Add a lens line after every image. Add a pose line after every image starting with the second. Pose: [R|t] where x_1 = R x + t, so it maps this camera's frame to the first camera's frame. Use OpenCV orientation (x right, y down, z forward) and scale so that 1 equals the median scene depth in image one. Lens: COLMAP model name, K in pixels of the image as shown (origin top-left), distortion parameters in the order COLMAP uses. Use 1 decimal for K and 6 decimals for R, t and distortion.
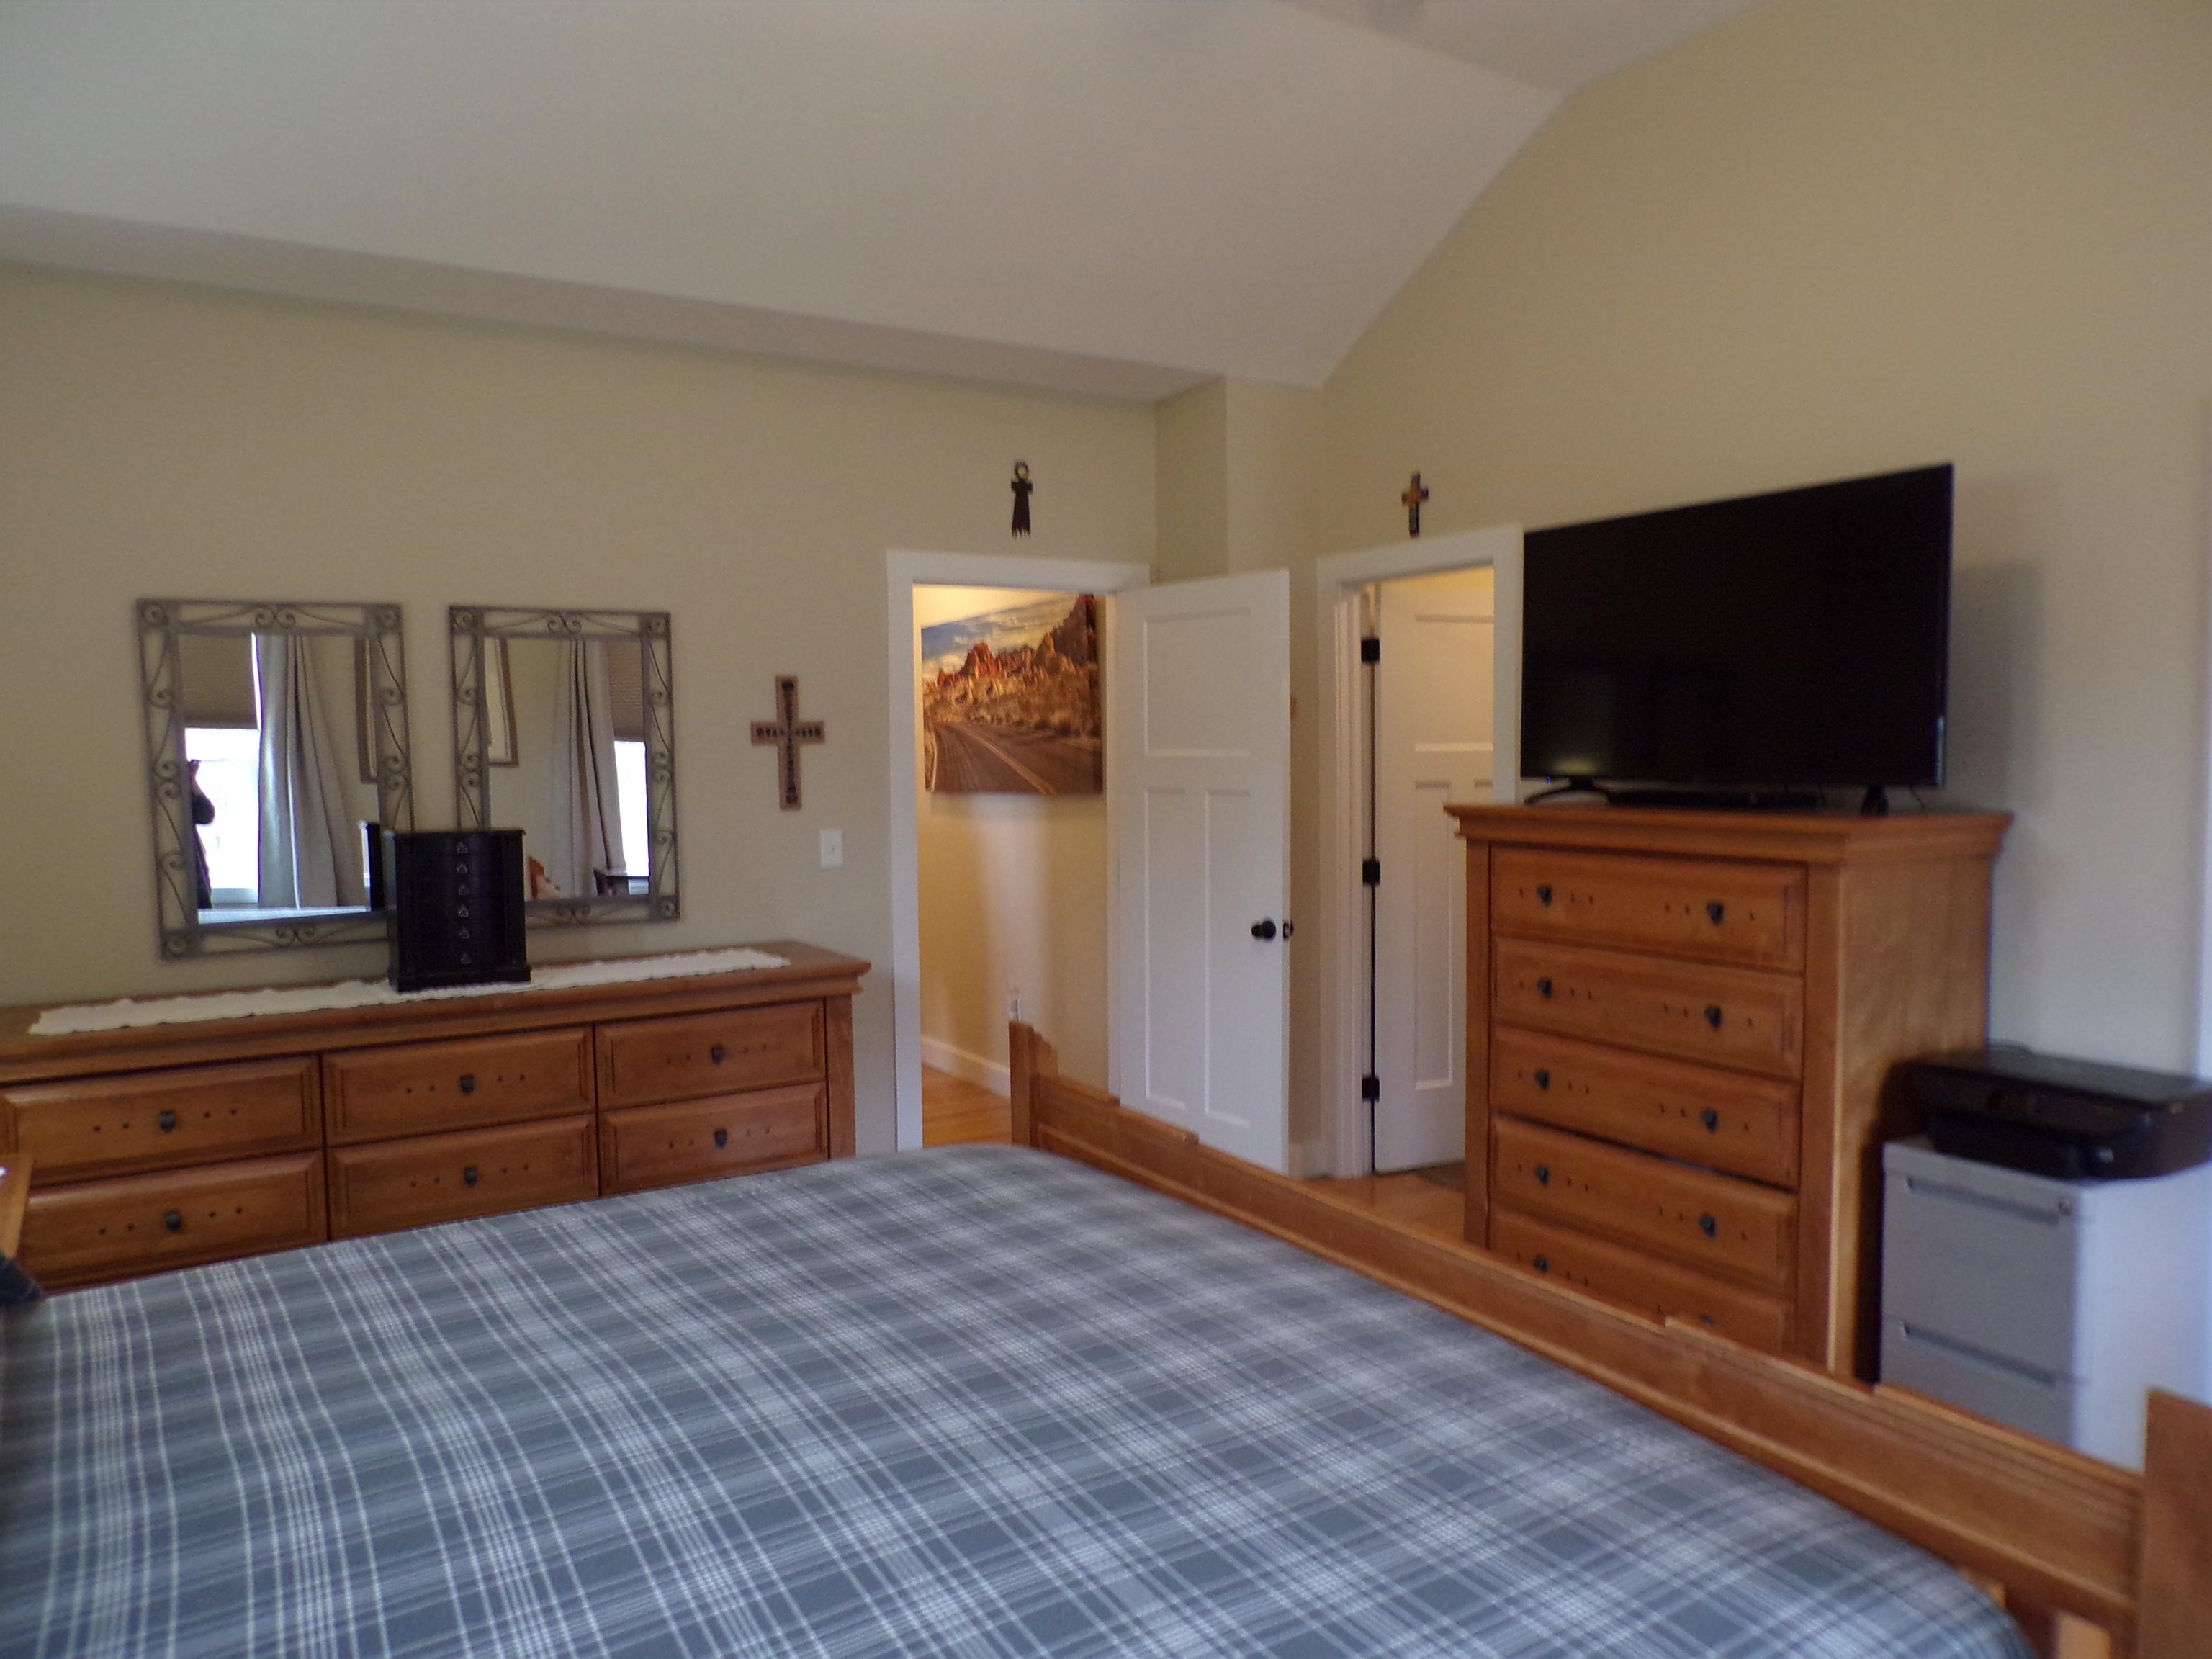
lens RADIAL K [[1501.6, 0, 1104.5], [0, 1501.6, 836.2], [0, 0, 1]] dist [-0.024754, 0.026965]
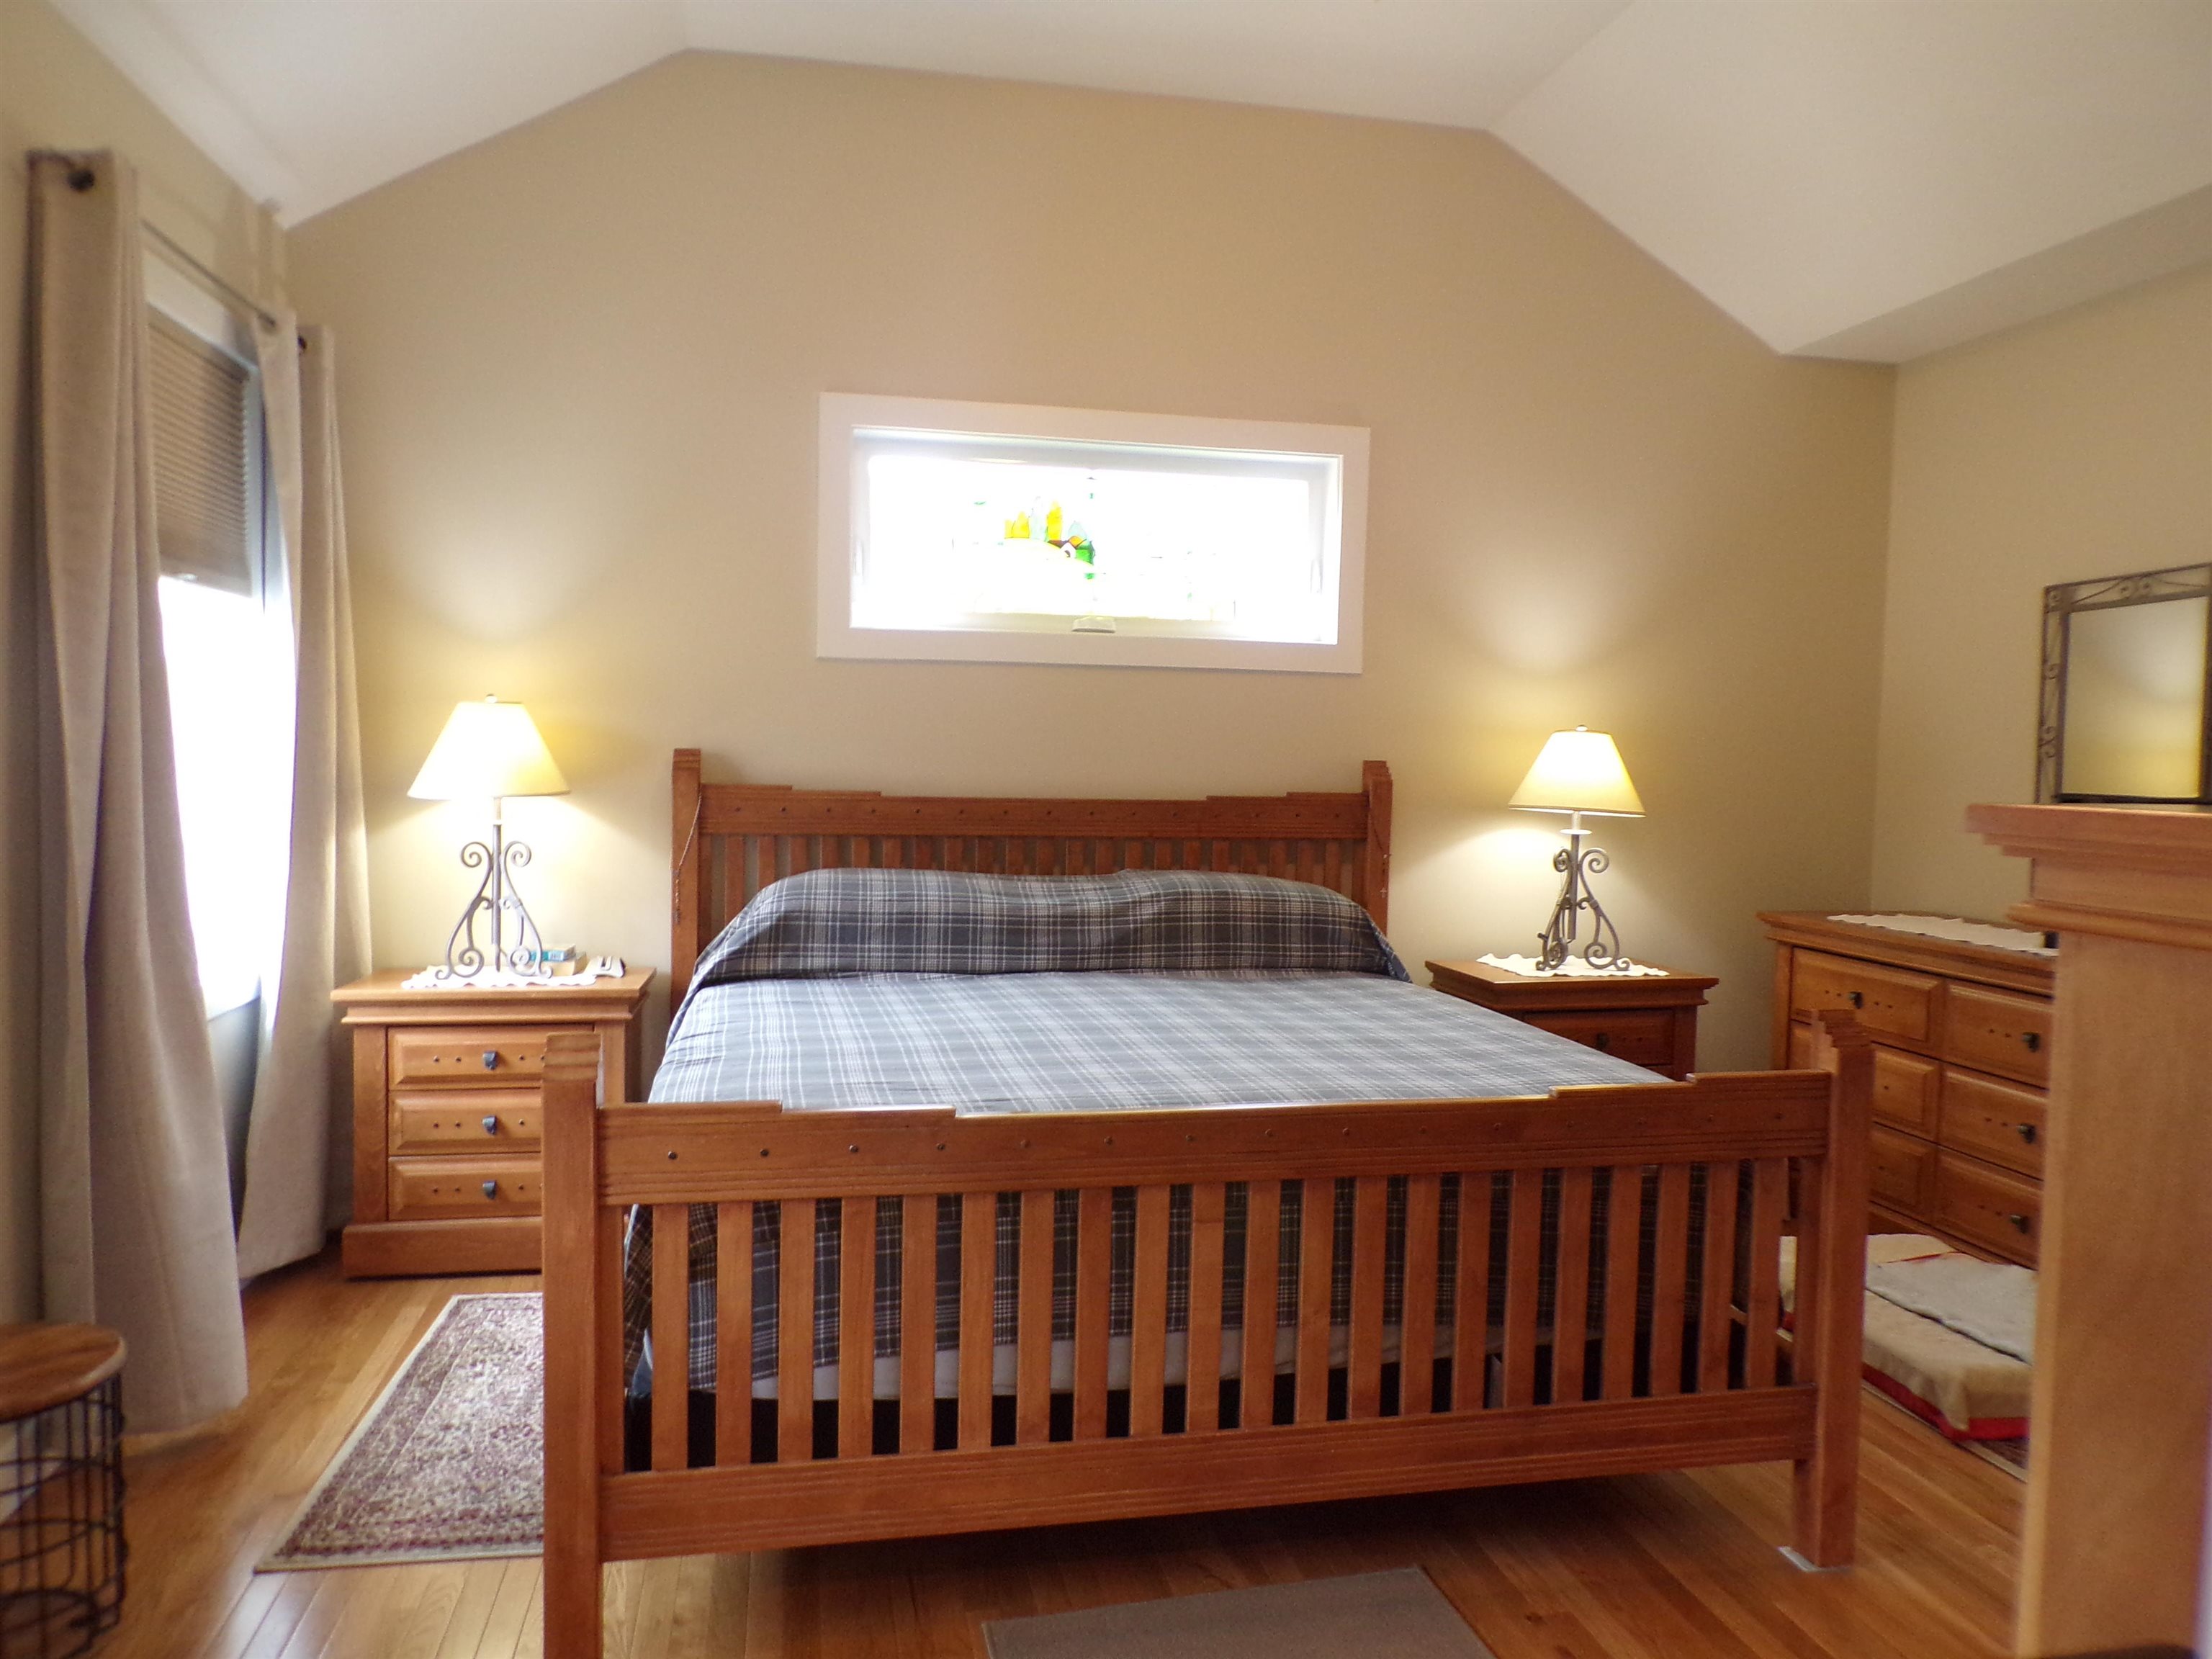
lens RADIAL K [[1501.6, 0, 1105.3], [0, 1501.6, 829.2], [0, 0, 1]] dist [-0.024754, 0.026965]
pose [[-0.339933, 0.049151, -0.939164, 0.803786], [-0.096072, 0.991594, 0.086669, -0.010860], [0.935530, 0.119689, -0.332354, 0.751879]]
